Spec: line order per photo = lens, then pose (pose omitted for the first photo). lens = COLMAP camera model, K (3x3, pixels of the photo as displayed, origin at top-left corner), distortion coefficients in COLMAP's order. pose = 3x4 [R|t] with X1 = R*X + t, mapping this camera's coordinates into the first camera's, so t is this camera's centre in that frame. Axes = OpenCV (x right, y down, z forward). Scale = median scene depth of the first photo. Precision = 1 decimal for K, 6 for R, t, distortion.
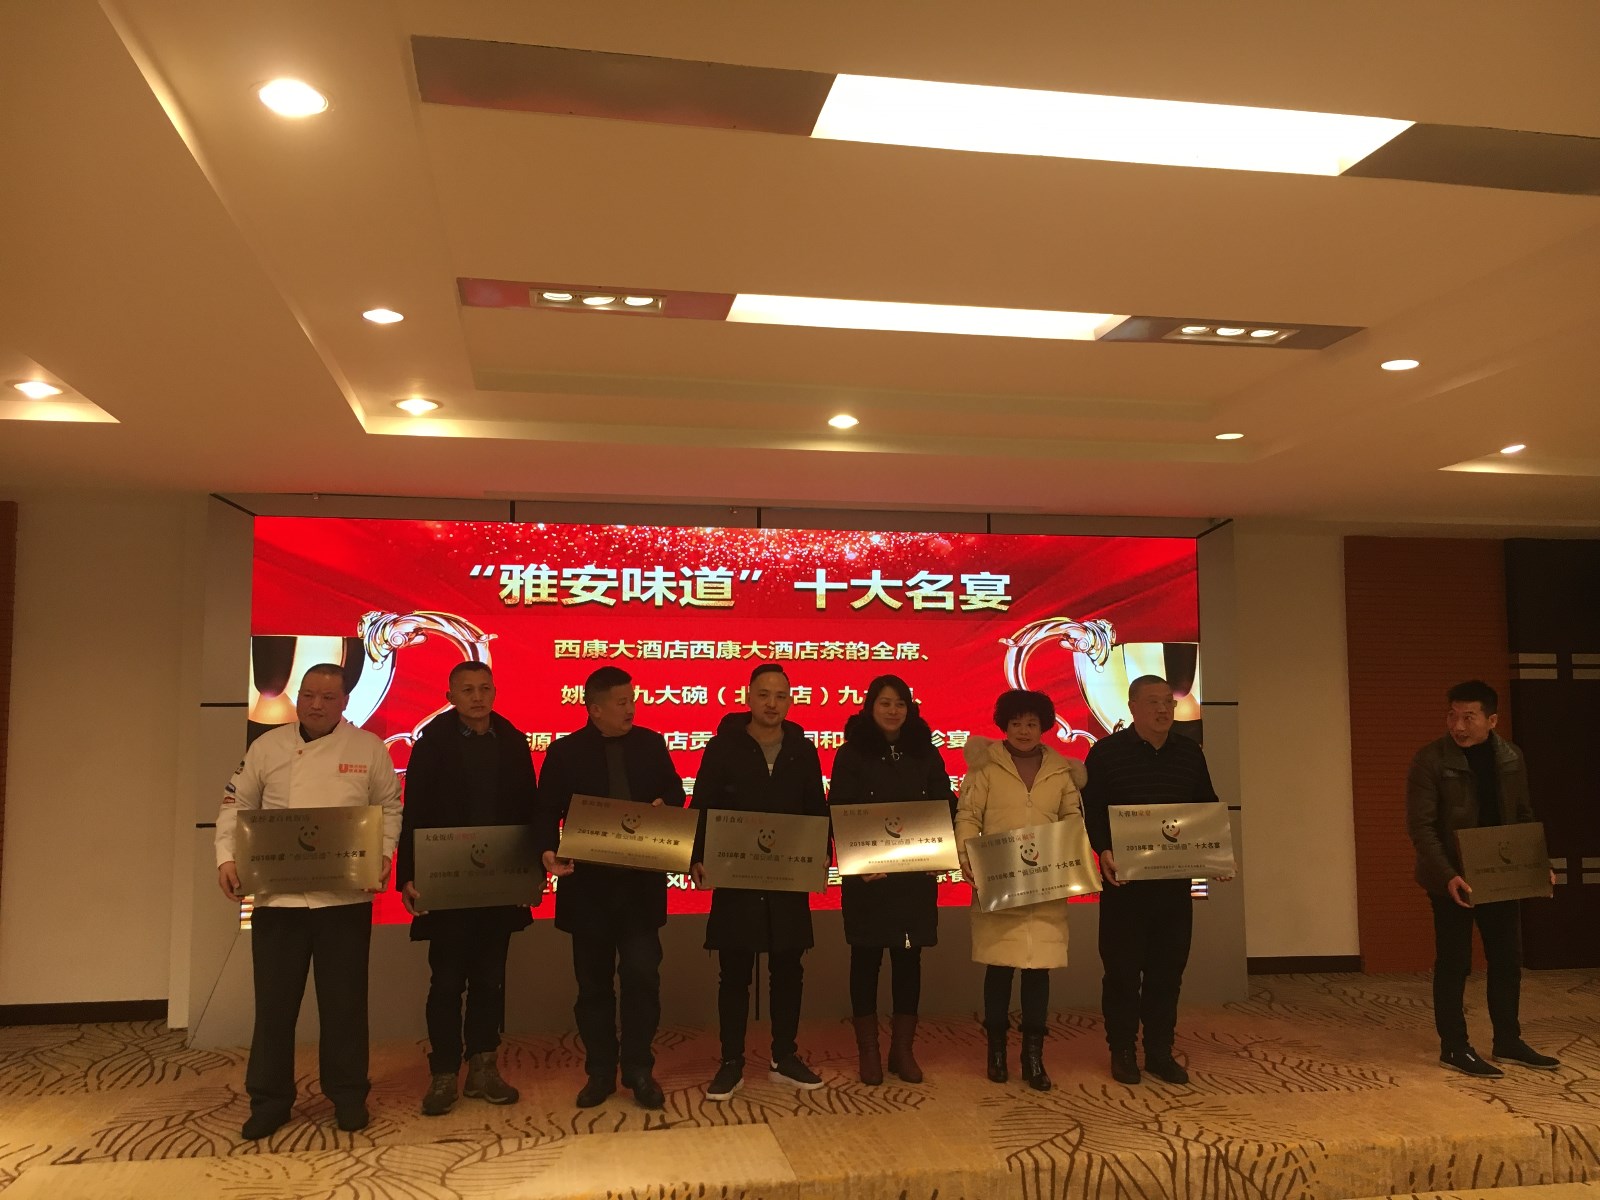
lens RADIAL K [[1353.6, 0, 804.8], [0, 1353.6, 599.7], [0, 0, 1]] dist [0.073083, -0.088872]
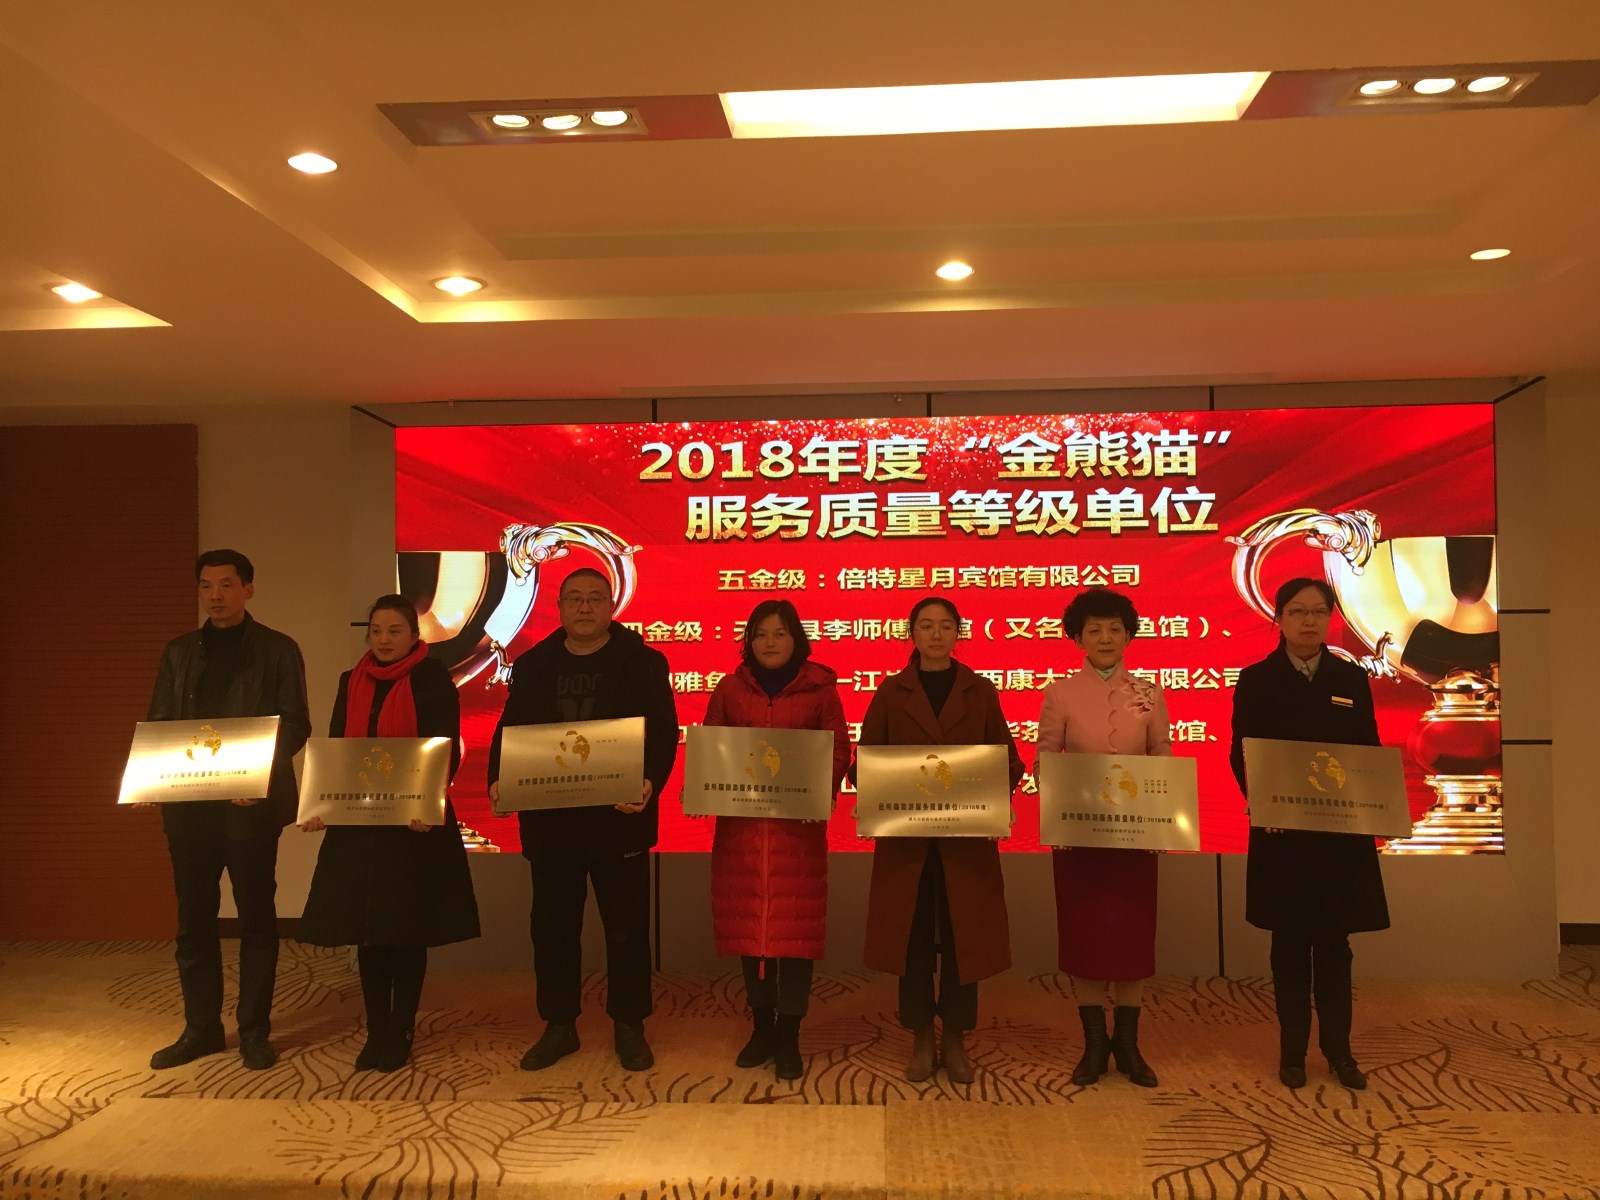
lens RADIAL K [[1353.6, 0, 804.9], [0, 1353.6, 600.4], [0, 0, 1]] dist [0.073083, -0.088872]
pose [[0.968665, -0.013835, -0.247987, 0.108052], [0.029511, 0.997786, 0.059607, 0.010949], [0.246613, -0.065057, 0.966928, 0.138006]]
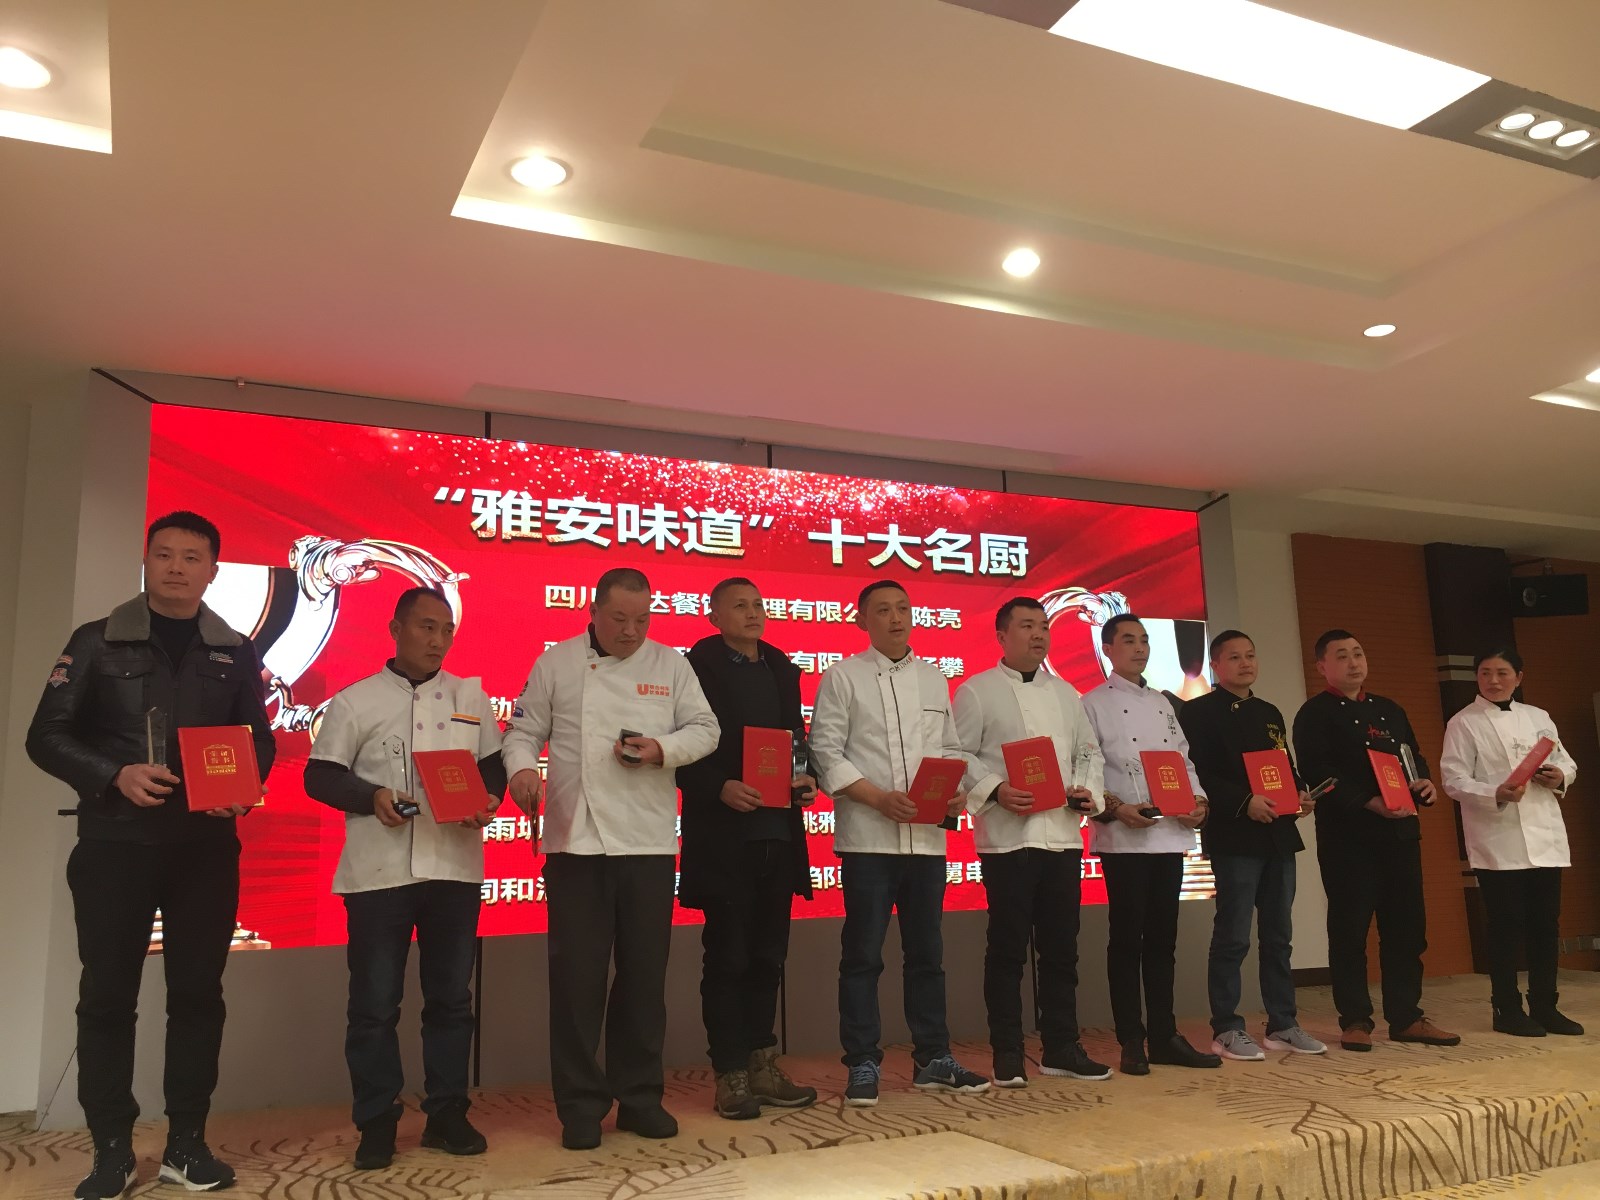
lens RADIAL K [[1353.6, 0, 803.4], [0, 1353.6, 603.3], [0, 0, 1]] dist [0.073083, -0.088872]
pose [[0.966887, 0.019352, 0.254469, -0.240298], [0.007233, 0.994642, -0.103125, 0.126707], [-0.255101, 0.101551, 0.961567, 0.188598]]
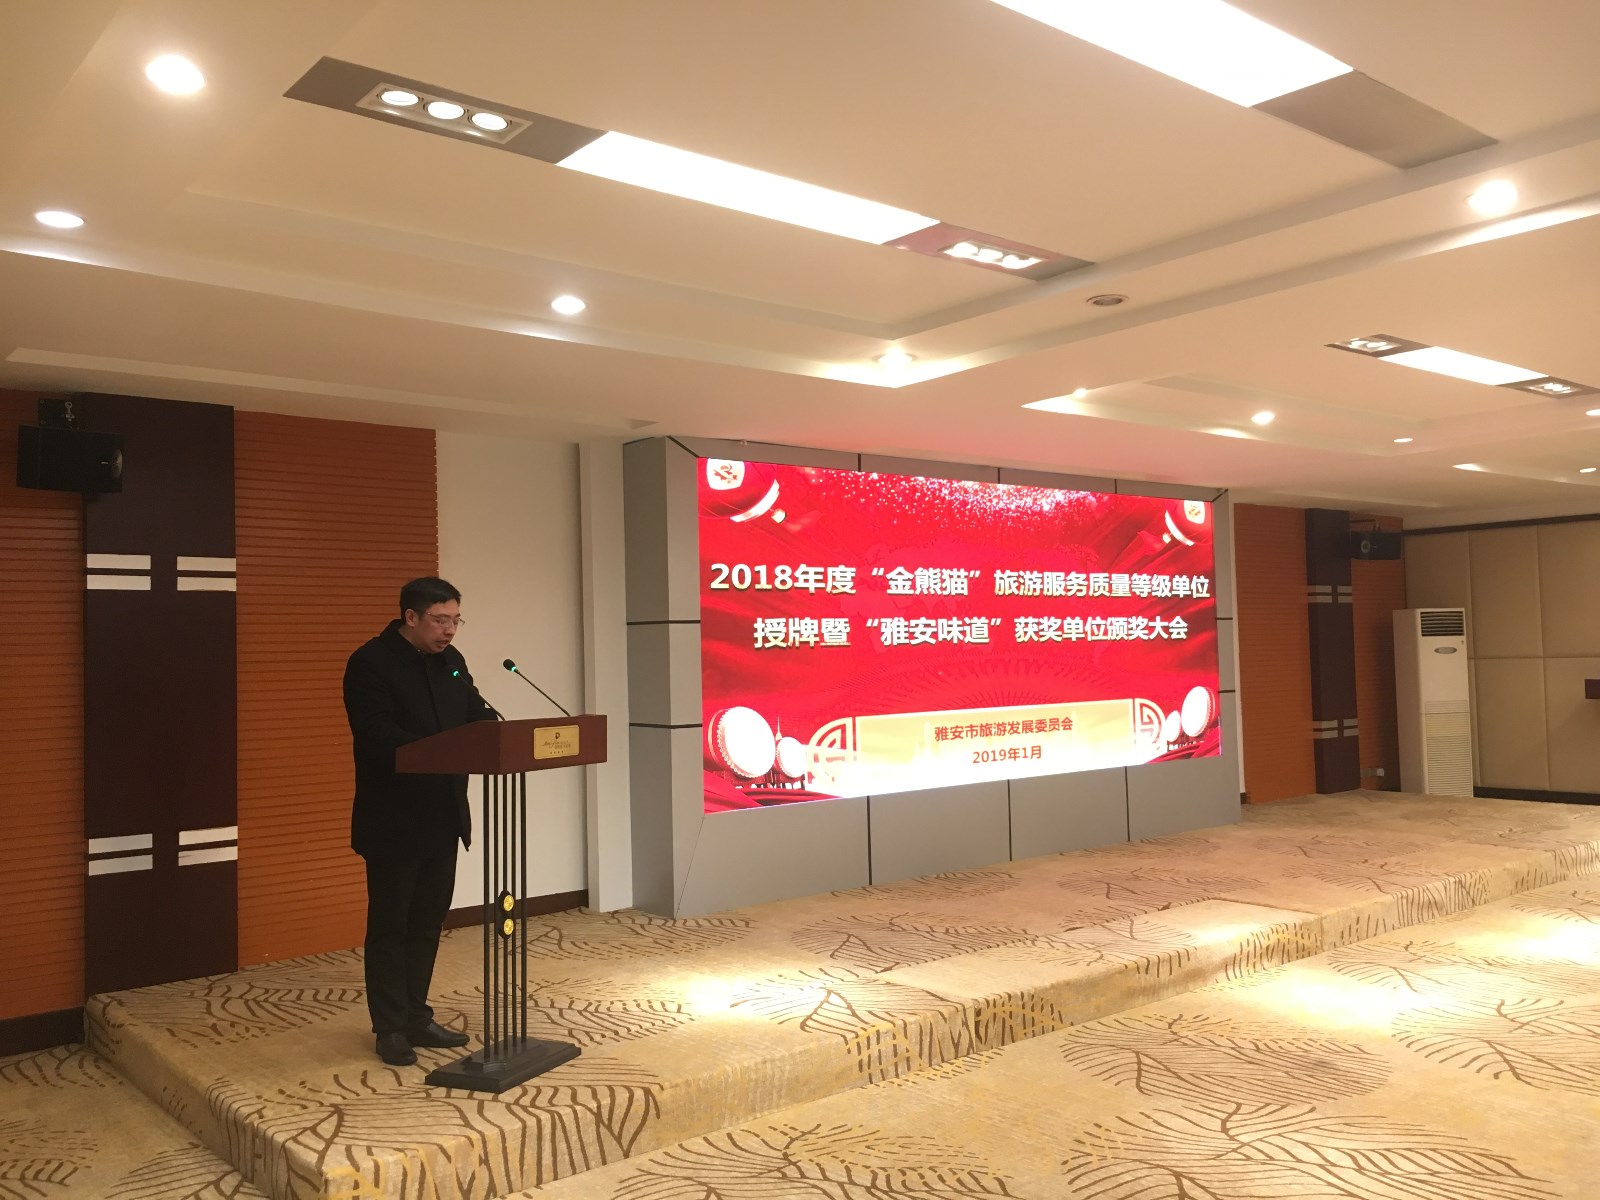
lens RADIAL K [[1353.6, 0, 803.4], [0, 1353.6, 598.6], [0, 0, 1]] dist [0.073083, -0.088872]
pose [[0.876221, -0.000924, 0.481909, -0.851561], [-0.016061, 0.999387, 0.031120, 0.019695], [-0.481642, -0.035008, 0.875669, -0.038427]]
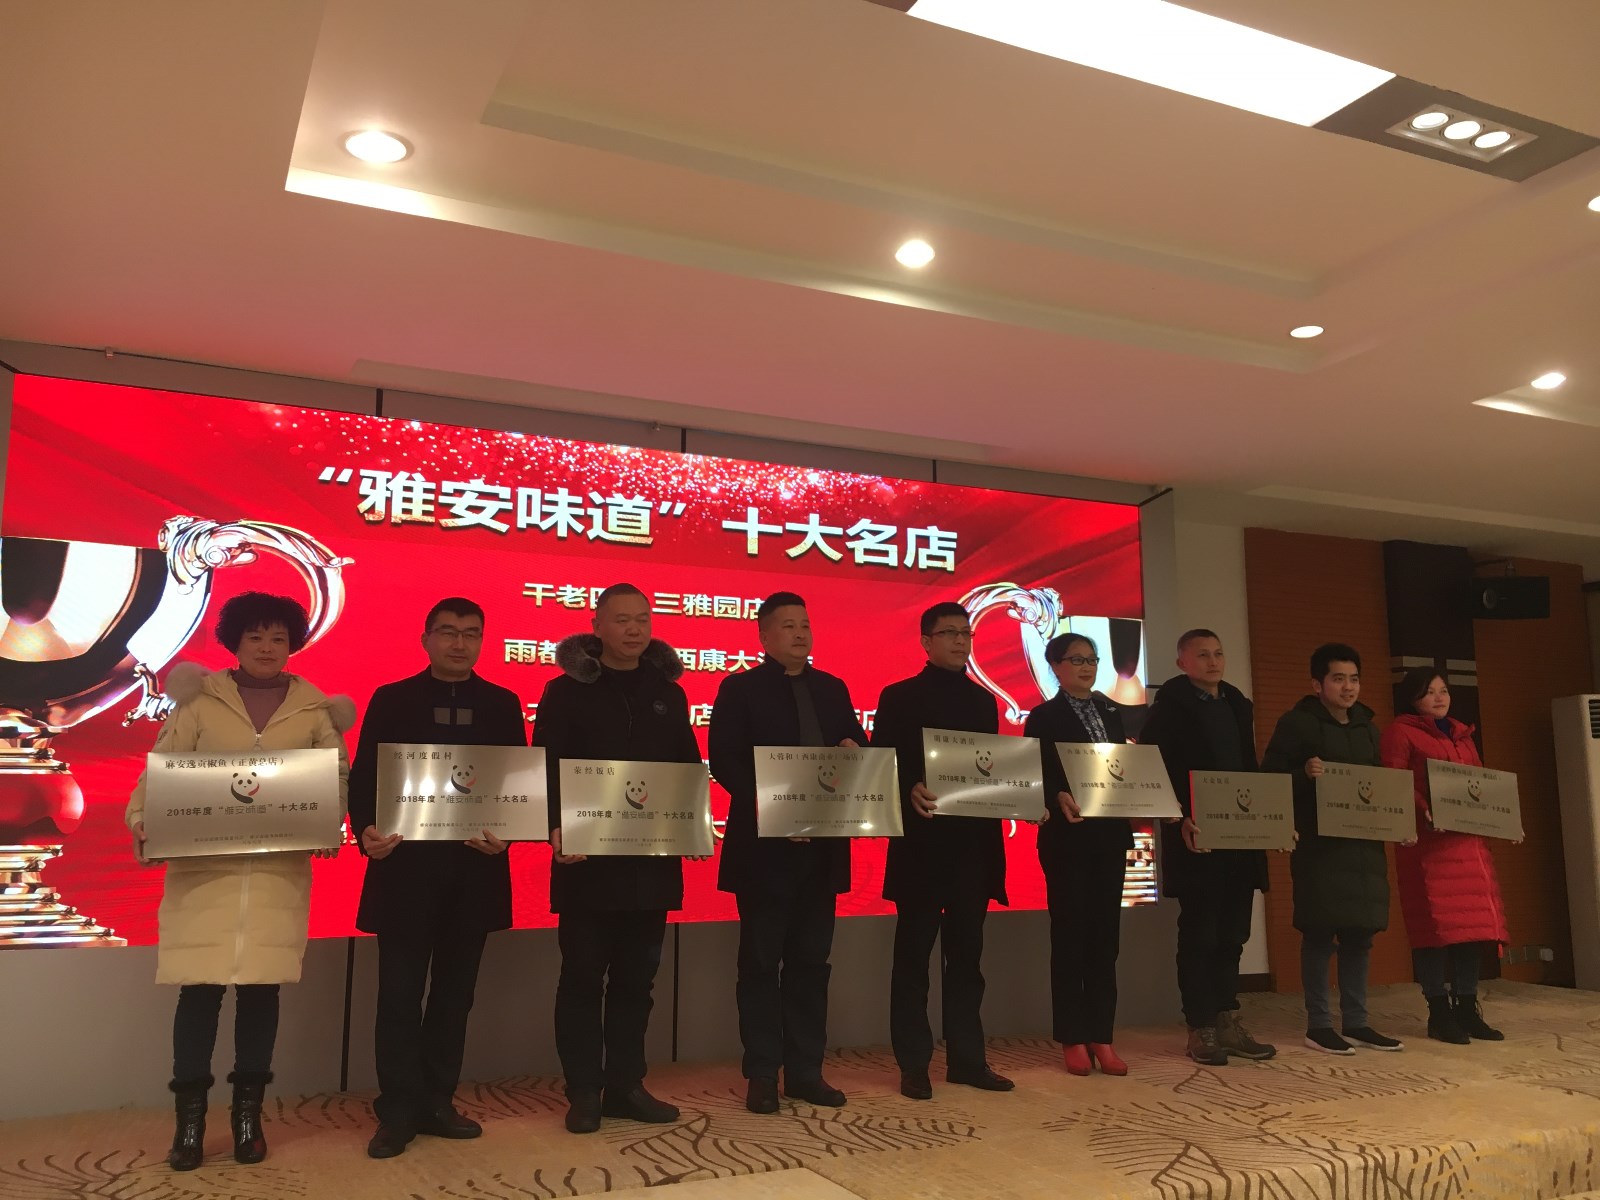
lens RADIAL K [[1353.6, 0, 804.3], [0, 1353.6, 602.0], [0, 0, 1]] dist [0.073083, -0.088872]
pose [[0.967408, 0.038673, 0.250254, -0.173107], [-0.020995, 0.997116, -0.072932, 0.100735], [-0.252353, 0.065301, 0.965429, 0.201732]]
